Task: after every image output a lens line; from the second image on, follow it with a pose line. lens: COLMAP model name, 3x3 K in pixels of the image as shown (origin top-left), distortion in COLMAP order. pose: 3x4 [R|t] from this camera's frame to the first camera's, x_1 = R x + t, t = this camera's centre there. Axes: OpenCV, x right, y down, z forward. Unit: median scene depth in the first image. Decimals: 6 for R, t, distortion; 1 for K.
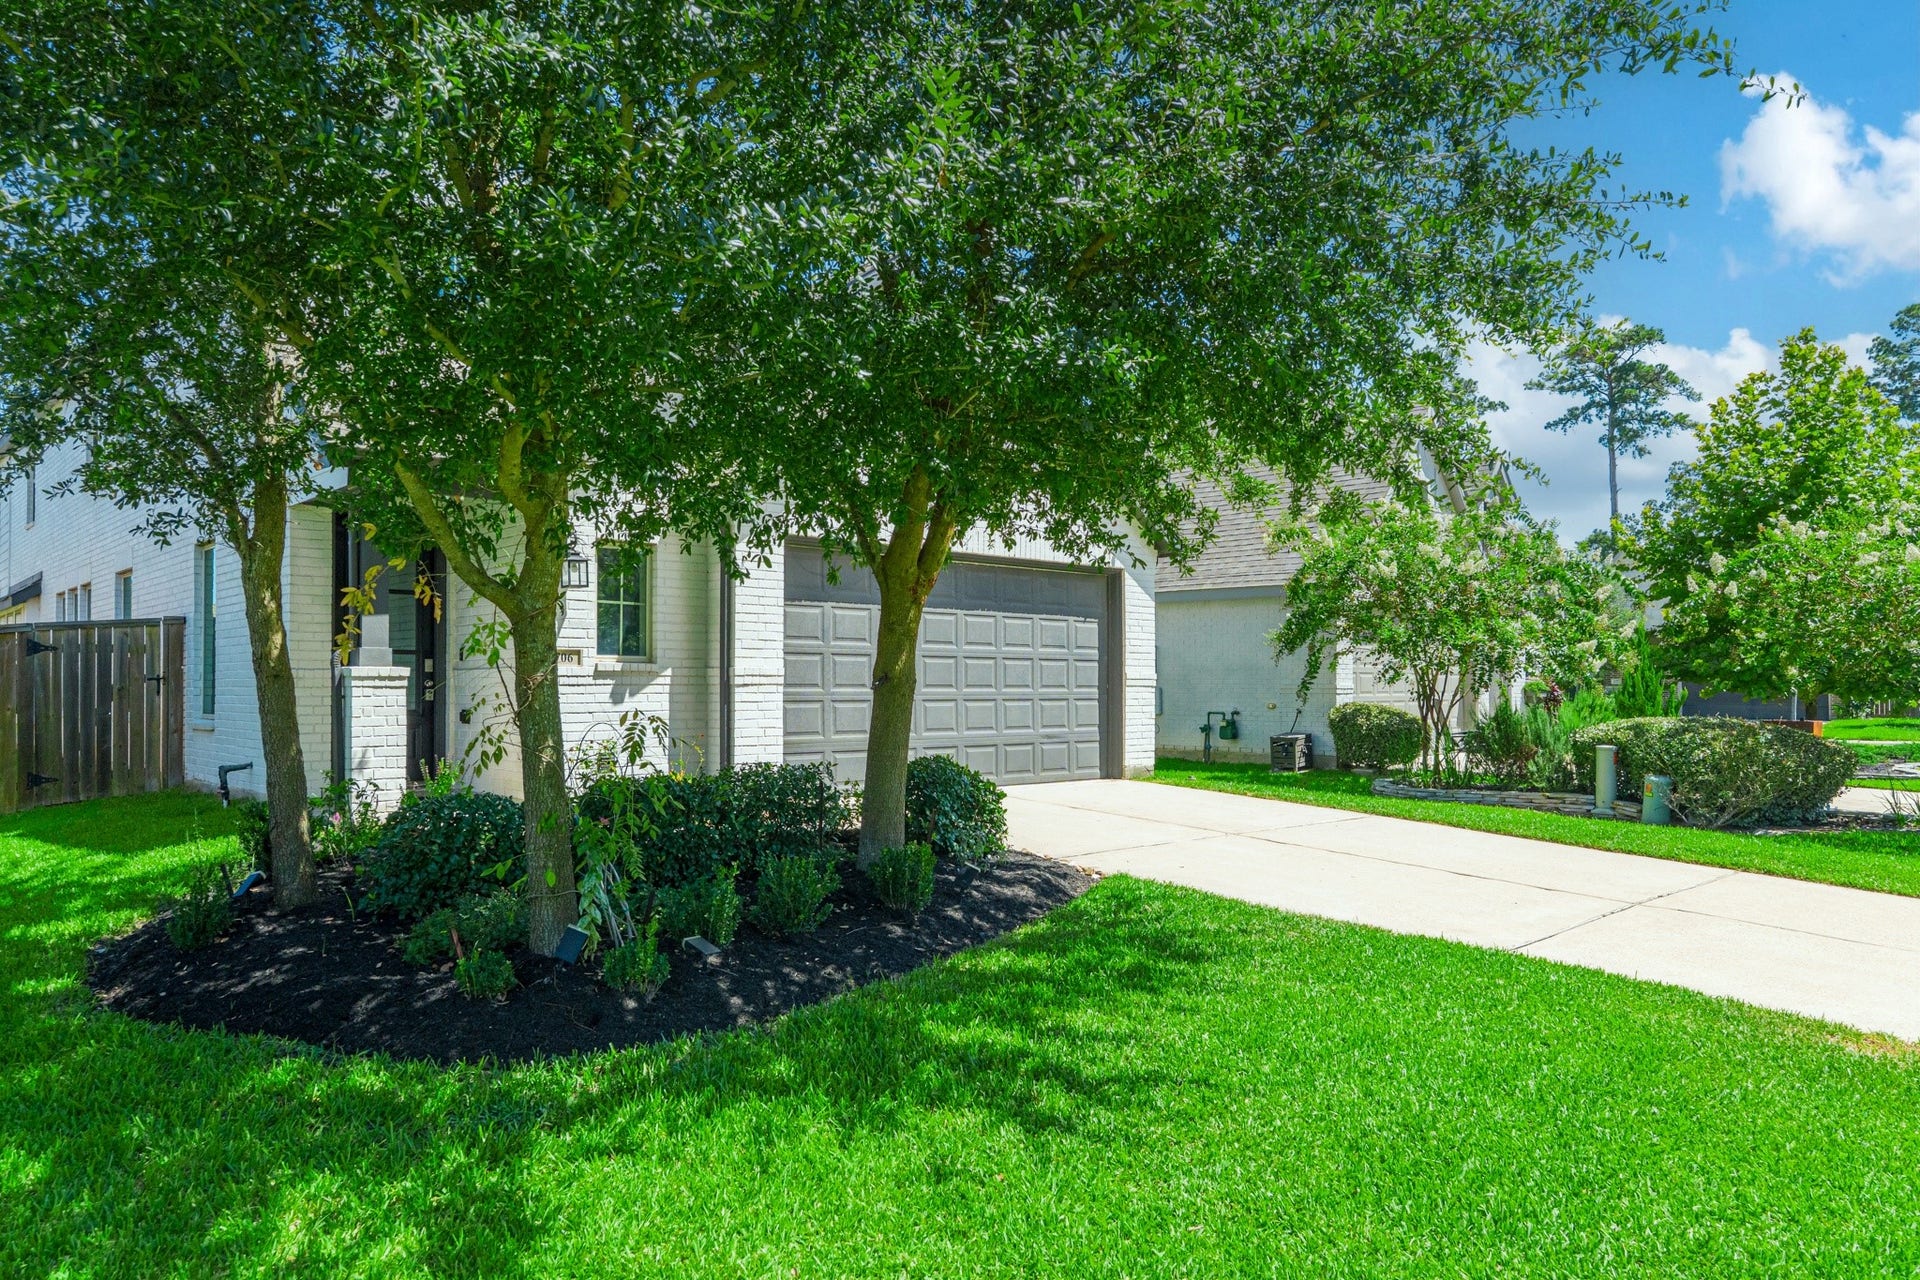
lens RADIAL K [[1295.7, 0, 968.3], [0, 1295.7, 656.7], [0, 0, 1]] dist [0.003895, 0.000180]
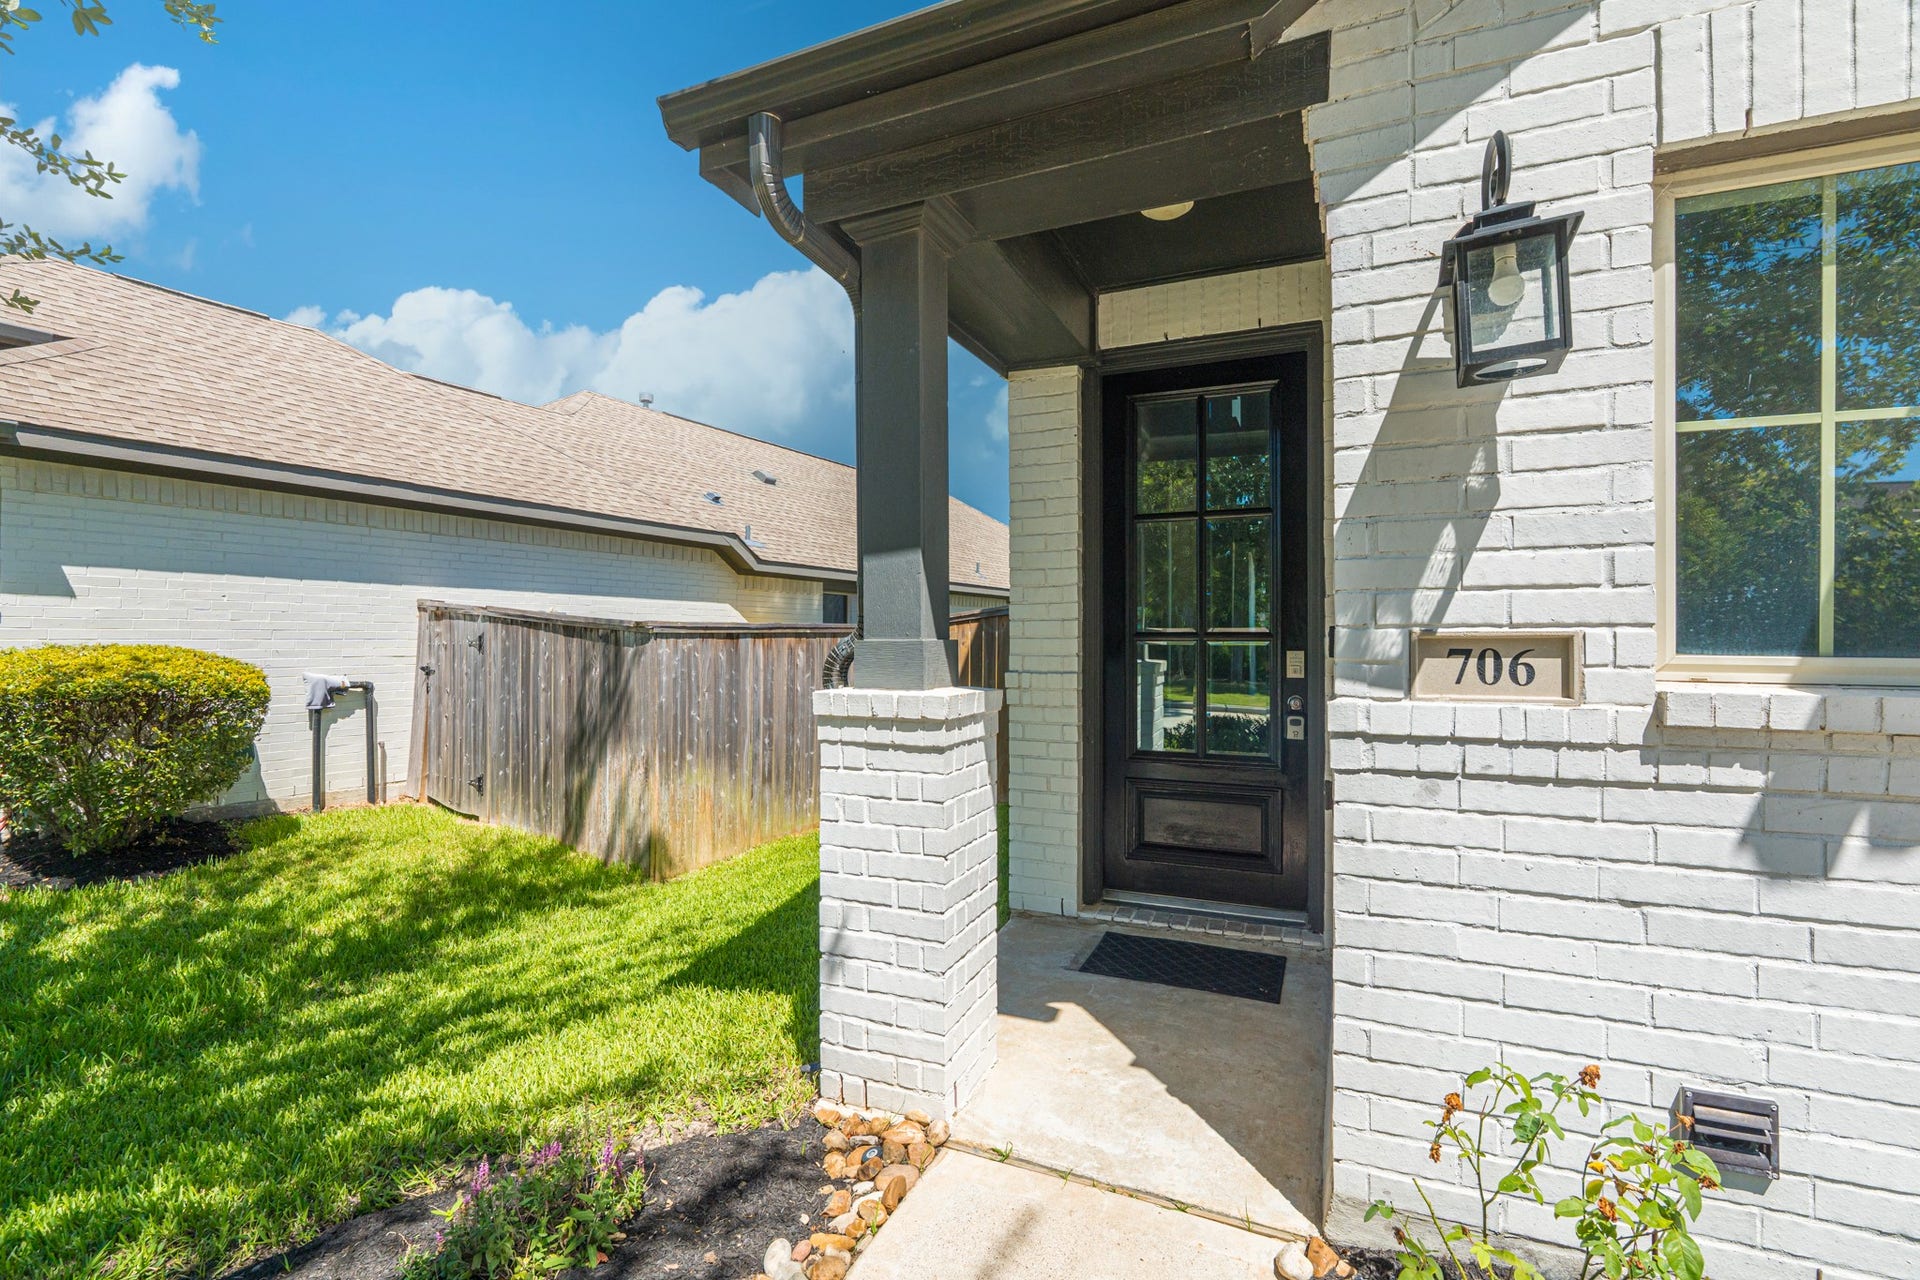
lens RADIAL K [[844.4, 0, 964.3], [0, 844.4, 639.5], [0, 0, 1]] dist [-0.007871, 0.004226]
pose [[0.387396, 0.002241, -0.921911, -0.192256], [0.019986, 0.999742, 0.010829, -0.008044], [0.921697, -0.022620, 0.387251, 0.807583]]
